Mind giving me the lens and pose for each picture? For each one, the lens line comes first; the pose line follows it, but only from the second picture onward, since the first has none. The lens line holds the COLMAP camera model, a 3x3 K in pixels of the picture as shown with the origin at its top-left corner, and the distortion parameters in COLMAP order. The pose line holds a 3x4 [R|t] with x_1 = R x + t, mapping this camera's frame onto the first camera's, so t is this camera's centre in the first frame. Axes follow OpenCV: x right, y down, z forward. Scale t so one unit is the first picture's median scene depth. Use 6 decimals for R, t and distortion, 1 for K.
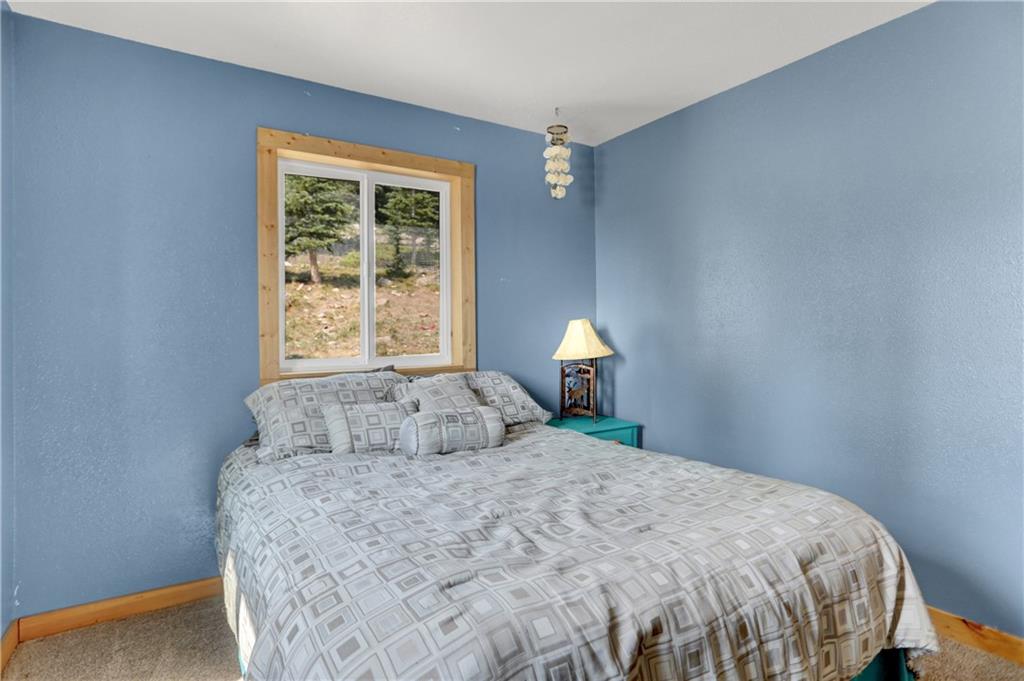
lens RADIAL K [[527.9, 0, 514.4], [0, 527.9, 339.7], [0, 0, 1]] dist [-0.040536, 0.005179]
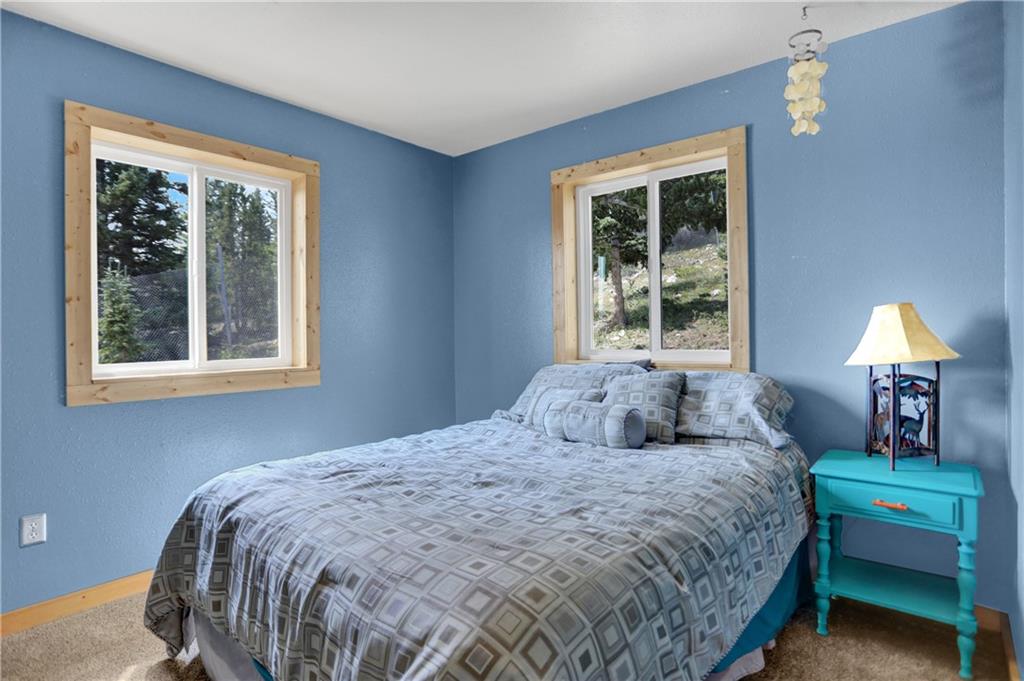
lens RADIAL K [[527.9, 0, 509.7], [0, 527.9, 331.4], [0, 0, 1]] dist [-0.040536, 0.005179]
pose [[0.303274, 0.010545, -0.952845, 1.350165], [-0.002879, 0.999944, 0.010150, -0.026724], [0.952899, -0.000335, 0.303287, 0.882242]]
